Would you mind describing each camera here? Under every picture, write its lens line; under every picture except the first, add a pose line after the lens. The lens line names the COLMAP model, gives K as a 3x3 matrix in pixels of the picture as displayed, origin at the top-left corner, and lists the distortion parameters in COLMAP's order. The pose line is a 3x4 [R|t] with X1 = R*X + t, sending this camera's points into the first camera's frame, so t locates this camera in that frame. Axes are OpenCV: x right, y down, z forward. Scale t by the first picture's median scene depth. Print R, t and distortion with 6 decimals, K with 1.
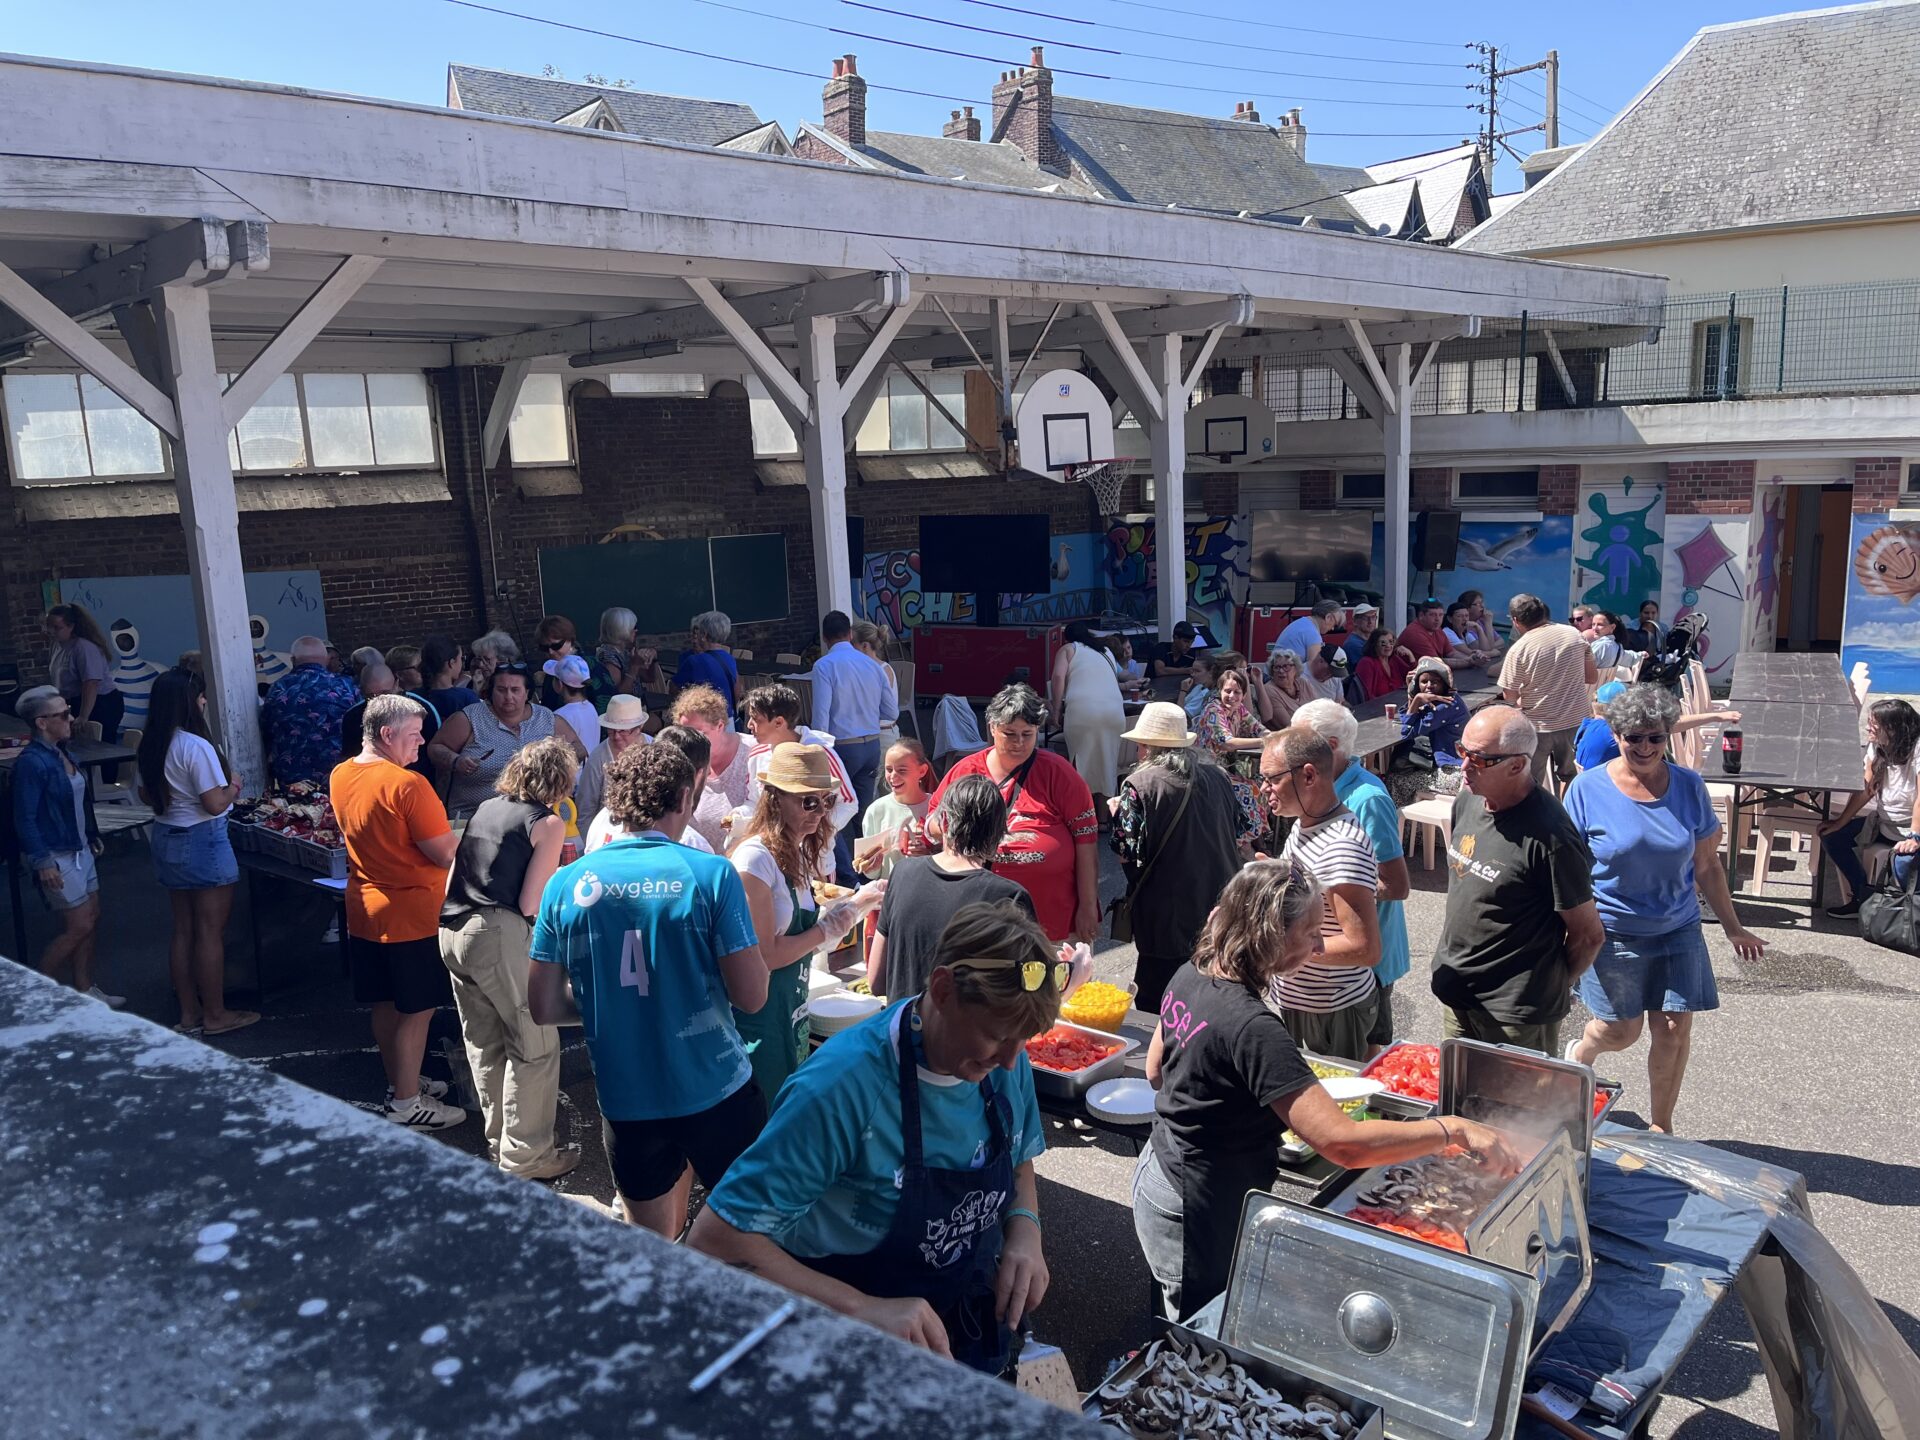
lens RADIAL K [[1444.1, 0, 939.9], [0, 1444.1, 719.9], [0, 0, 1]] dist [0.068948, -0.081157]
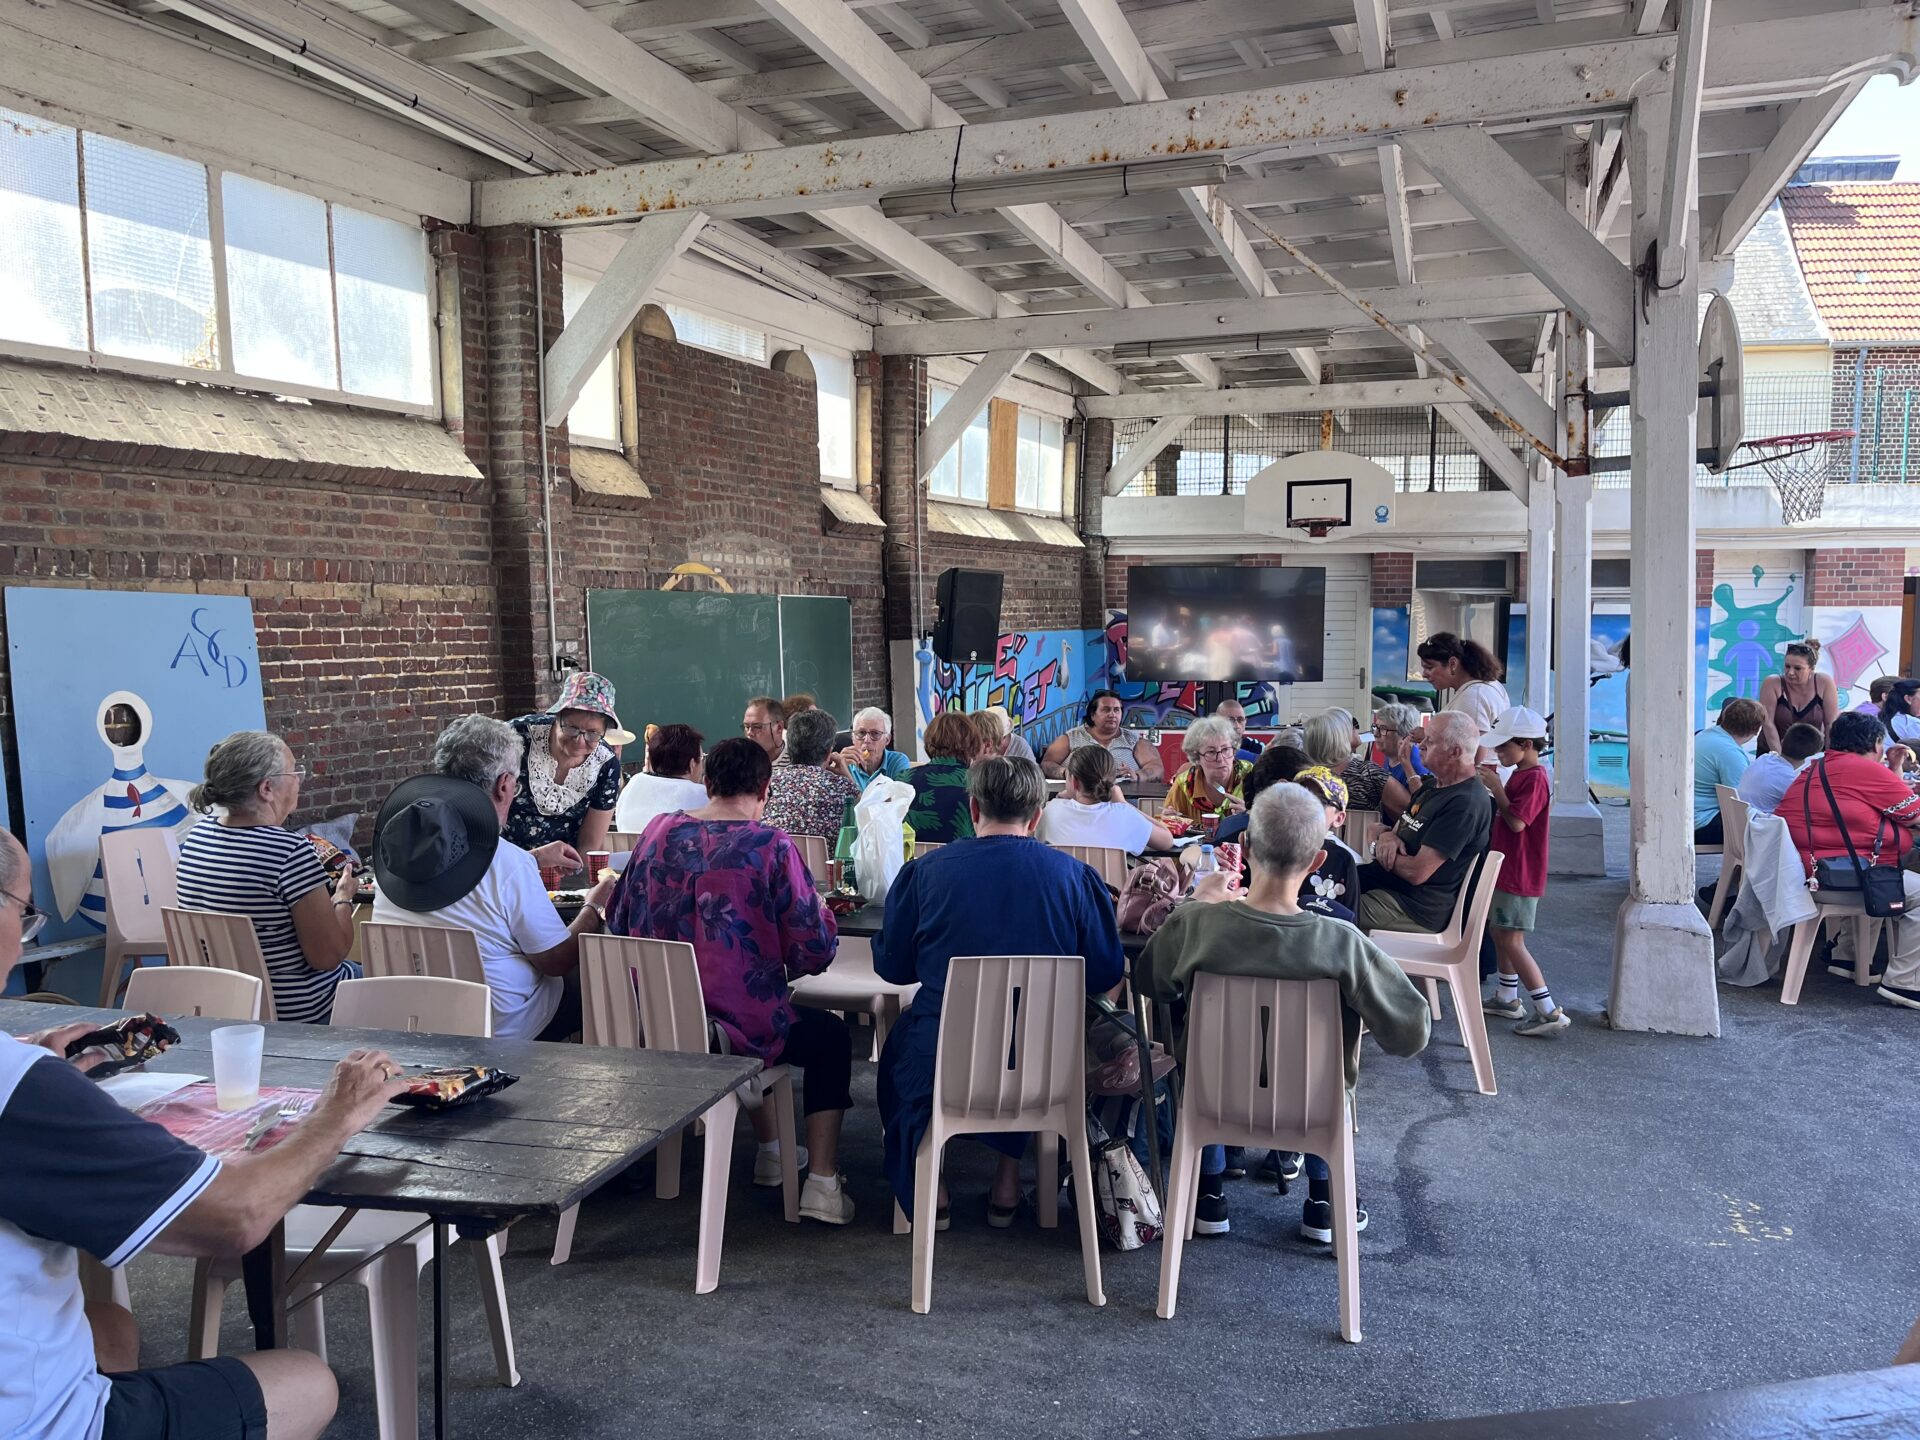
lens RADIAL K [[1444.1, 0, 946.4], [0, 1444.1, 730.8], [0, 0, 1]] dist [0.068948, -0.081157]
pose [[0.898362, -0.004496, 0.439234, -0.420734], [0.052953, 0.993764, -0.098133, -0.006205], [-0.436053, 0.111417, 0.892997, 0.497227]]
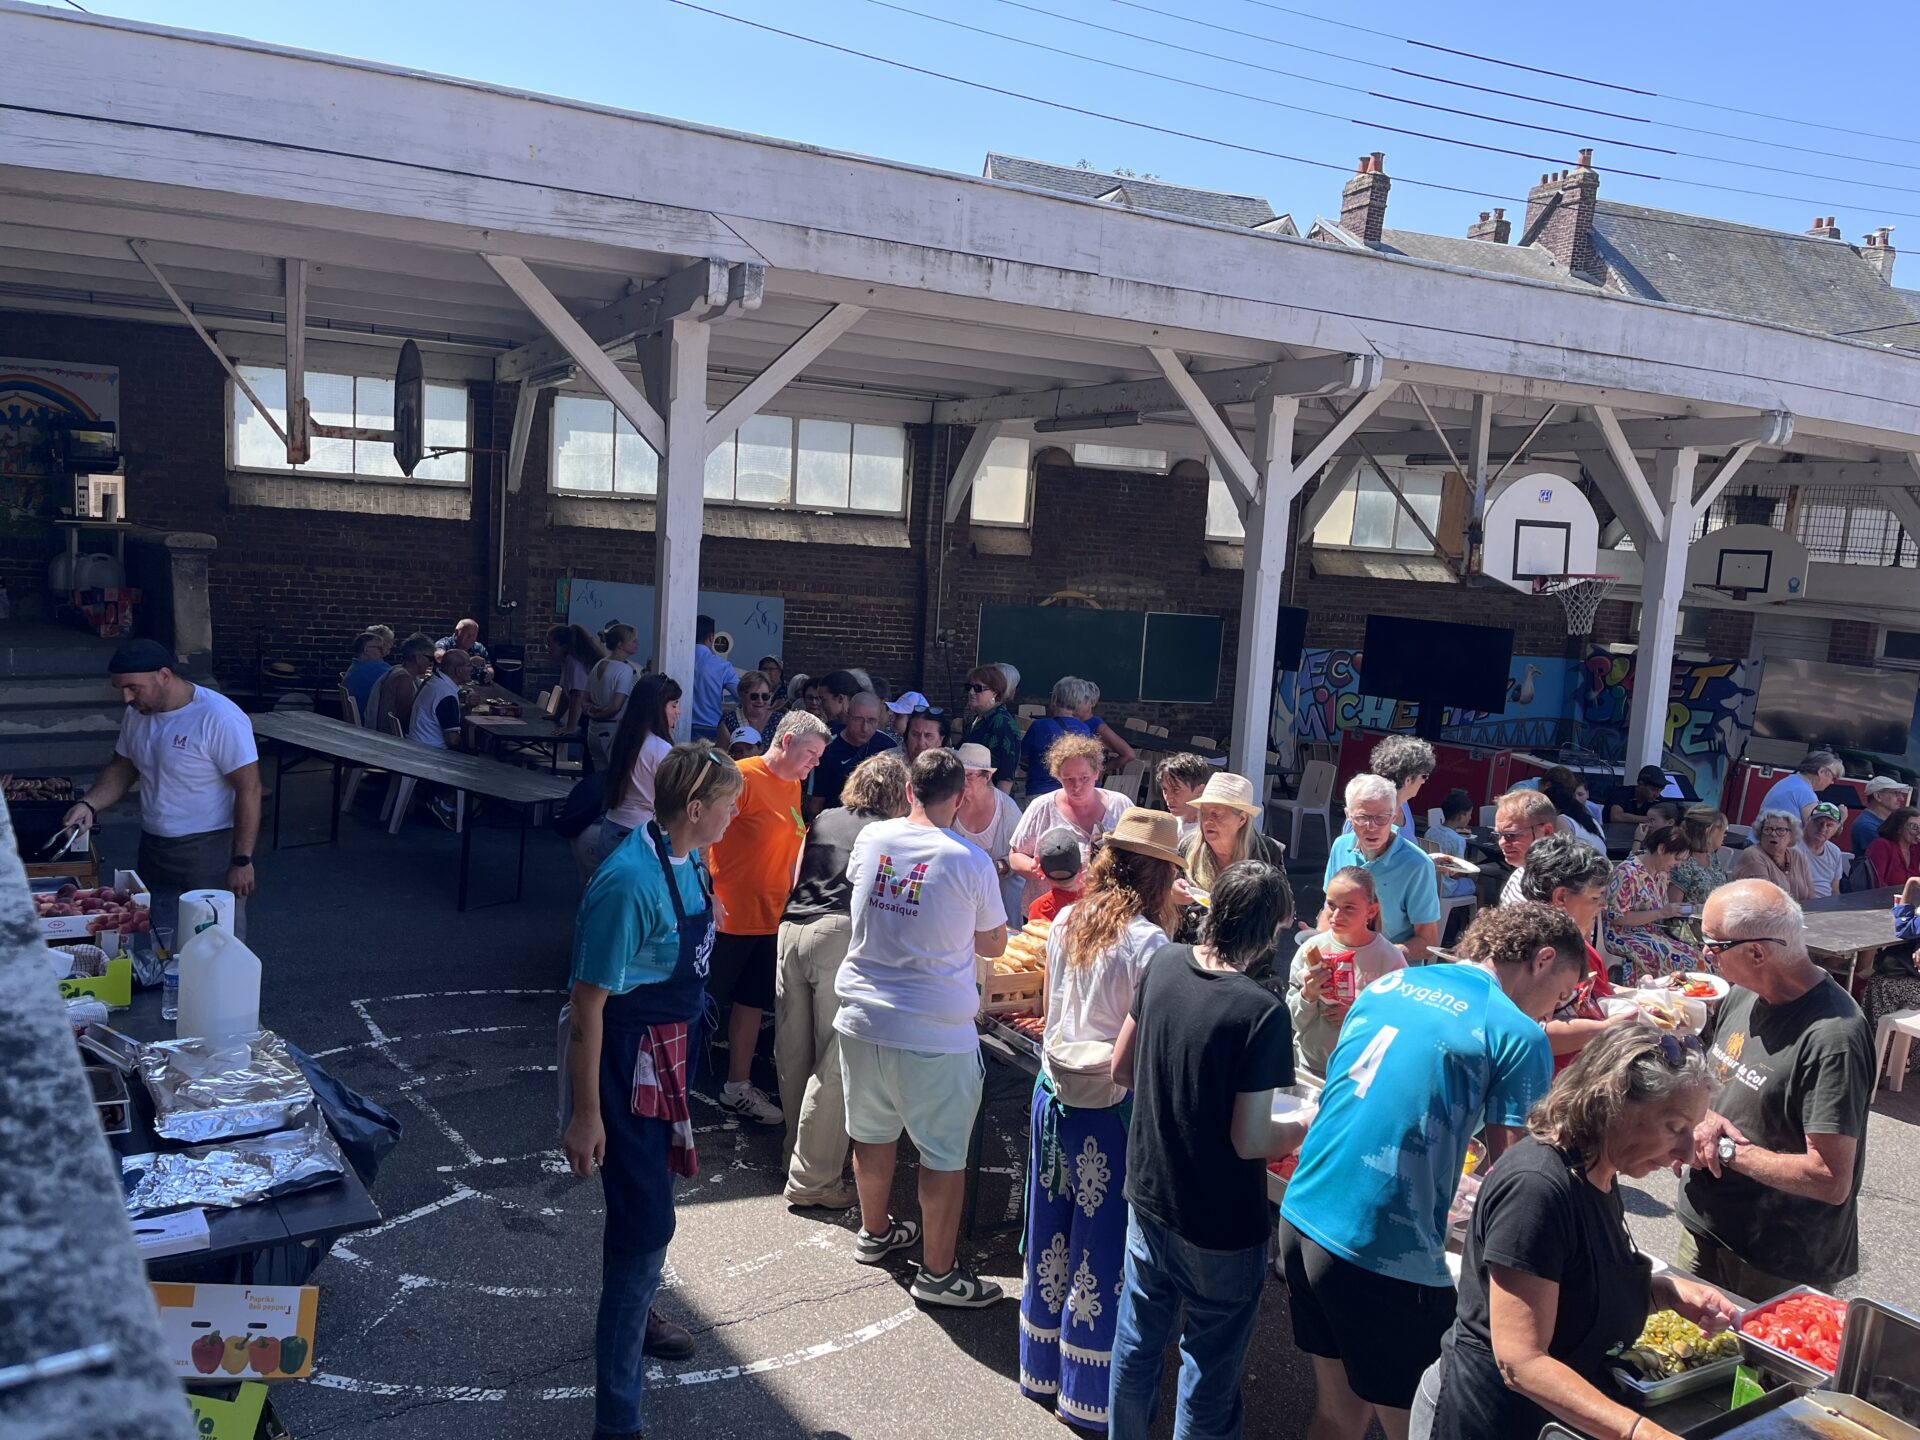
lens RADIAL K [[1444.1, 0, 951.0], [0, 1444.1, 717.5], [0, 0, 1]] dist [0.068948, -0.081157]
pose [[0.945790, 0.141289, -0.292437, 0.016437], [-0.158670, 0.986658, -0.036467, 0.003823], [0.283382, 0.080891, 0.955589, 0.018732]]
